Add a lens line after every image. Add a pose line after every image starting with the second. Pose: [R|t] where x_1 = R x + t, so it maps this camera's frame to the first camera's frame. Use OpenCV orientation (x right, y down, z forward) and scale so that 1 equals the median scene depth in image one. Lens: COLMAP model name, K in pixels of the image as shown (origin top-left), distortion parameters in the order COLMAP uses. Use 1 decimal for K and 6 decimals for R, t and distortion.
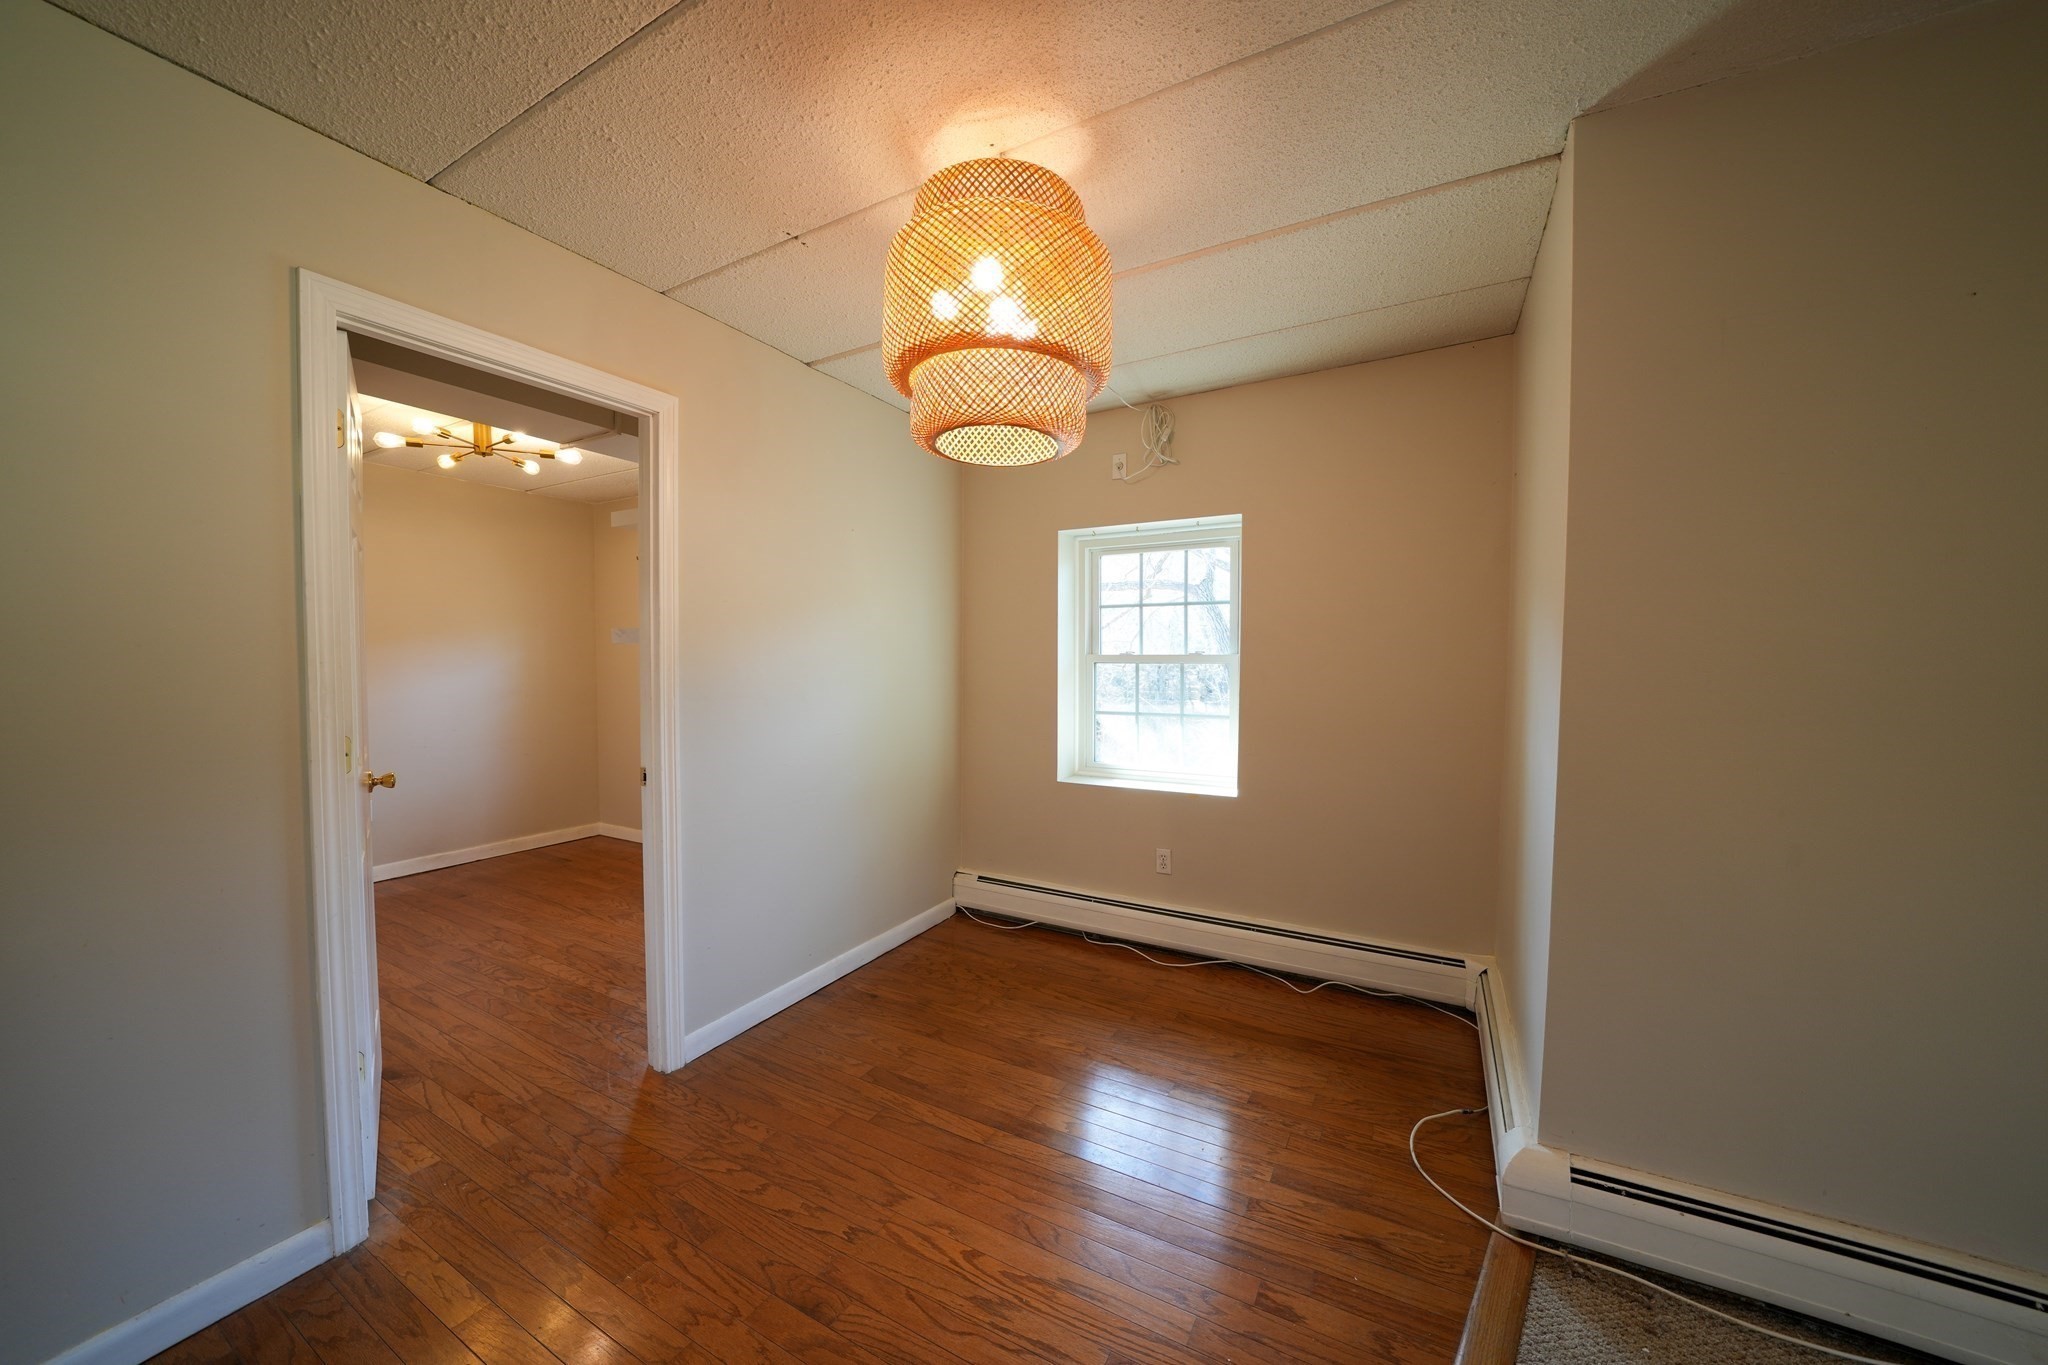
lens RADIAL K [[727.3, 0, 1024.0], [0, 727.3, 682.5], [0, 0, 1]] dist [-0.020883, 0.000132]
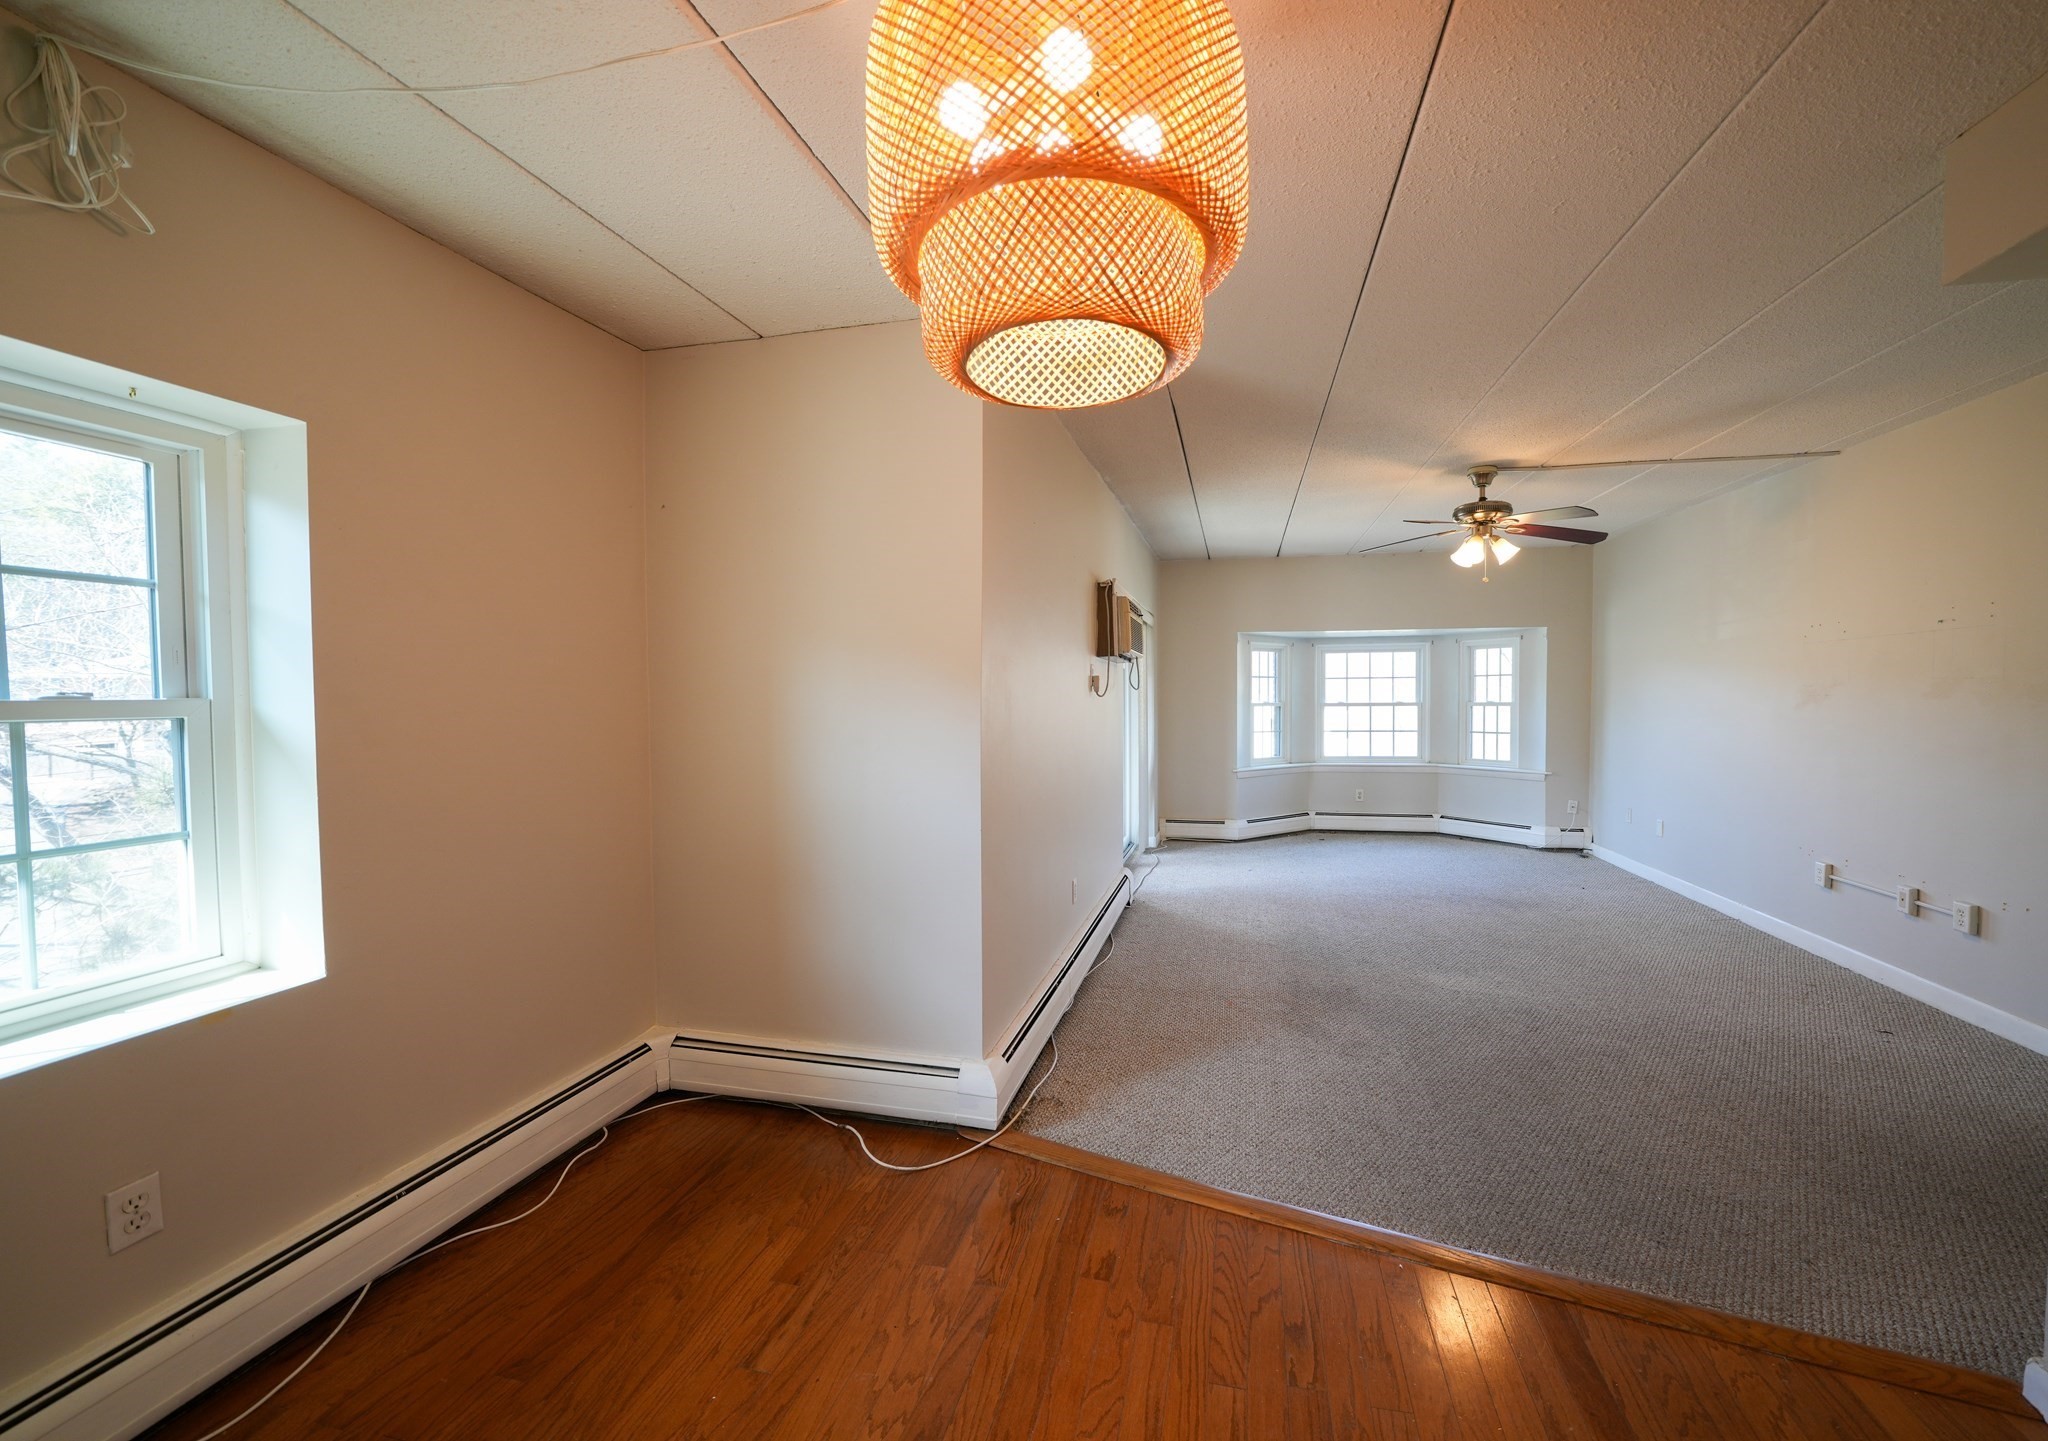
lens RADIAL K [[802.7, 0, 1024.0], [0, 802.7, 720.5], [0, 0, 1]] dist [-0.001144, -0.000078]
pose [[-0.283438, -0.032449, 0.958441, -0.694211], [0.019779, 0.999017, 0.039672, -0.068140], [-0.958786, 0.030202, -0.282518, 1.206206]]
